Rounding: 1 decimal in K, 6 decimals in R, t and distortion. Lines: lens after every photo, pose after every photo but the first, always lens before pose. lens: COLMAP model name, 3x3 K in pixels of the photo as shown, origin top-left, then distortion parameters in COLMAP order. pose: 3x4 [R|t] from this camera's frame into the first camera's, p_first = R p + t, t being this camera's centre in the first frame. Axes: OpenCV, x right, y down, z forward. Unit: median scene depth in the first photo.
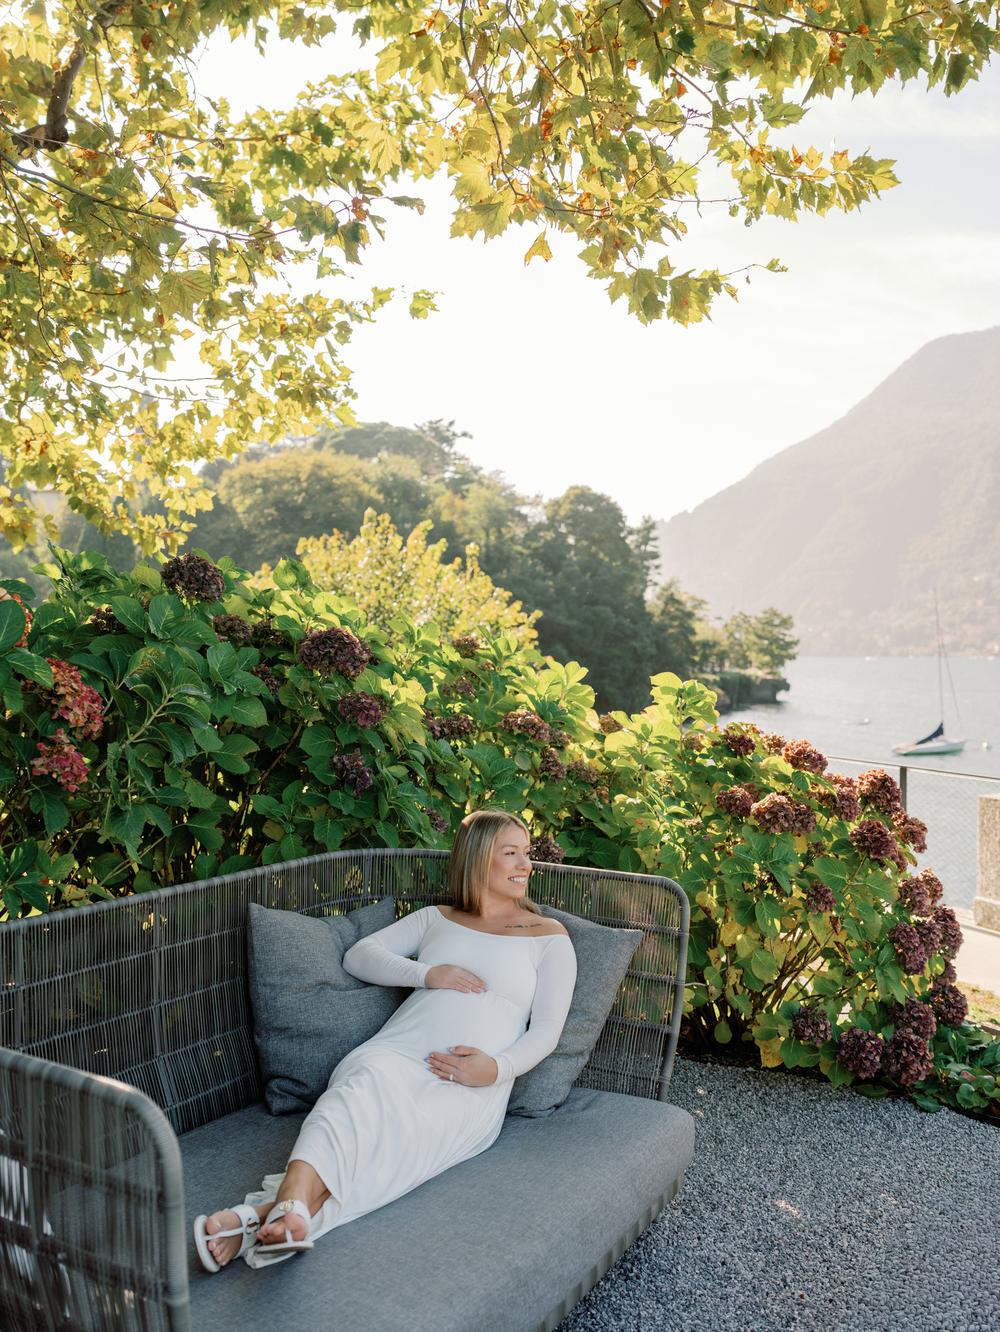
lens RADIAL K [[1232.0, 0, 501.0], [0, 1232.0, 665.6], [0, 0, 1]] dist [0.005702, 0.000000]
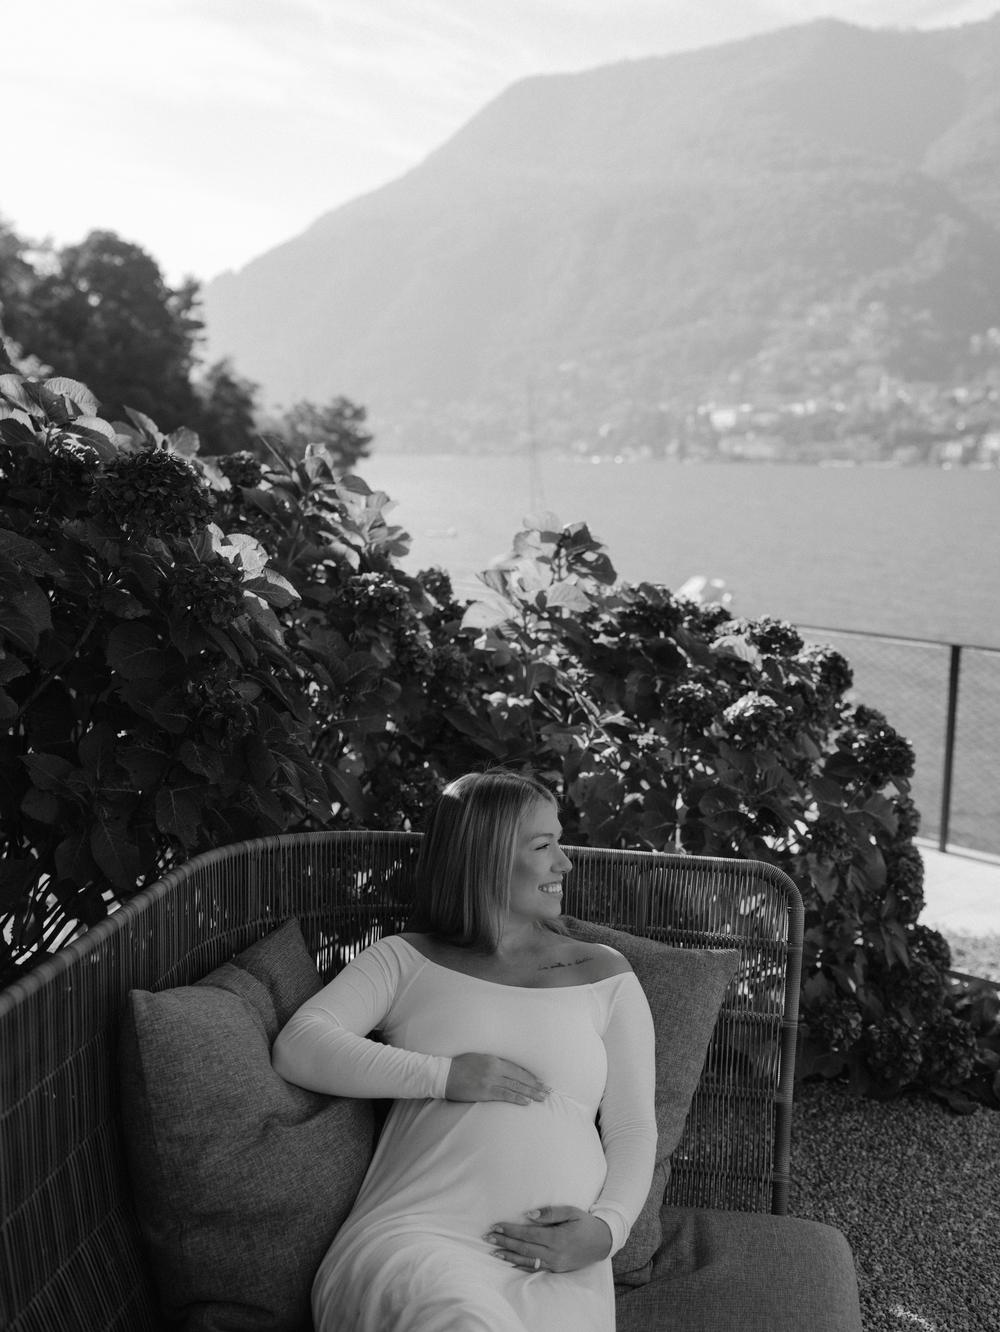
lens RADIAL K [[1402.0, 0, 396.5], [0, 1402.0, 663.3], [0, 0, 1]] dist [0.009778, 0.000000]
pose [[0.947353, -0.040068, 0.317675, -0.131726], [-0.007058, 0.989285, 0.145826, -0.015510], [-0.320114, -0.140391, 0.936919, 0.199539]]
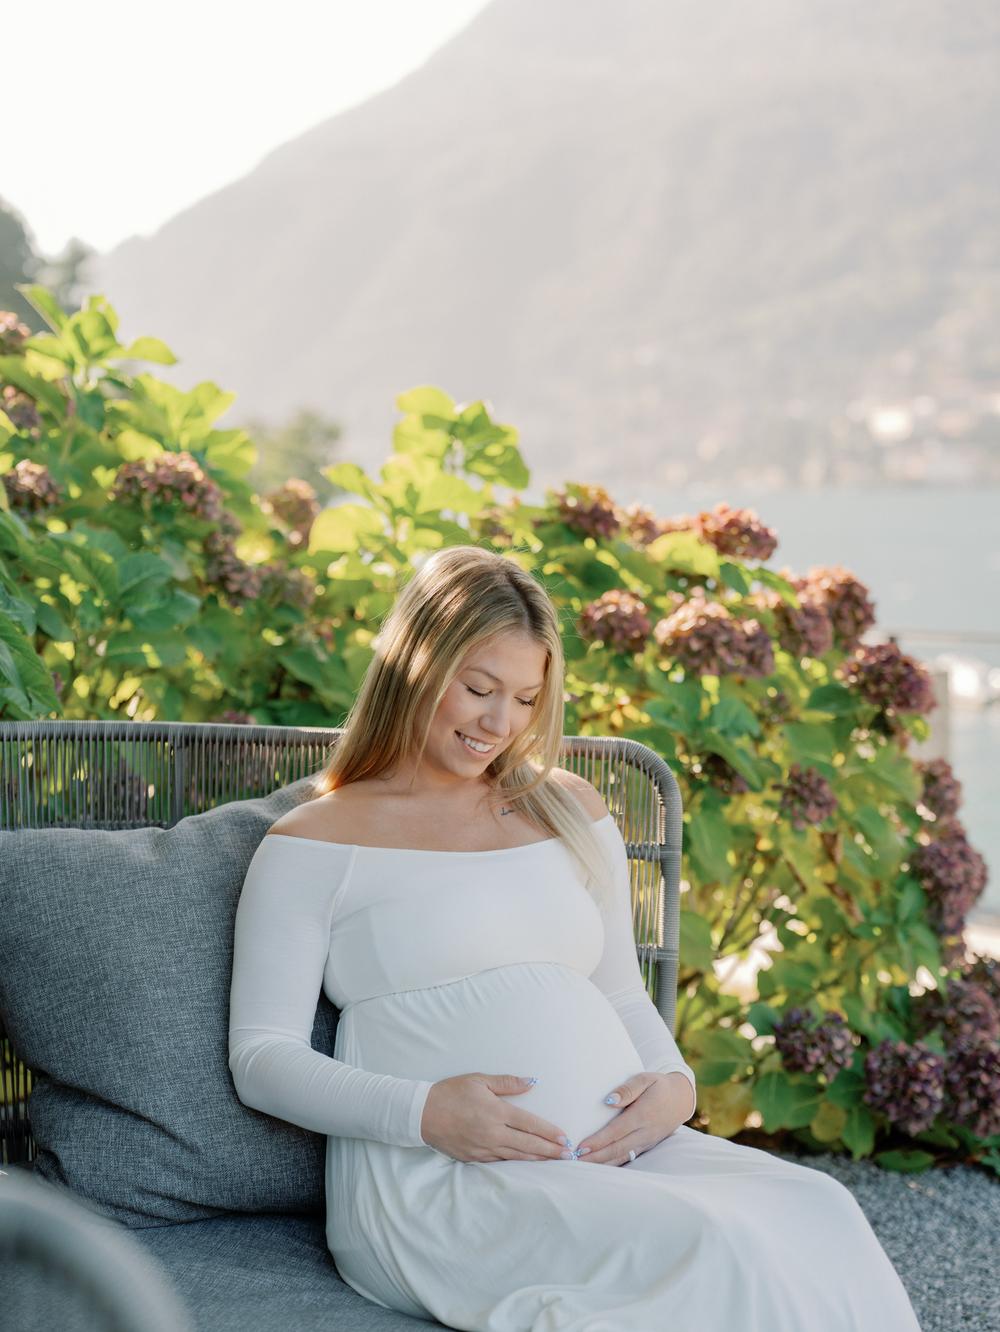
lens RADIAL K [[2199.7, 0, 386.7], [0, 2199.7, 715.6], [0, 0, 1]] dist [-0.042348, 0.000000]
pose [[0.951915, -0.049605, 0.302319, -0.100847], [0.025015, 0.996094, 0.084676, 0.043592], [-0.305339, -0.073042, 0.949438, 0.119584]]
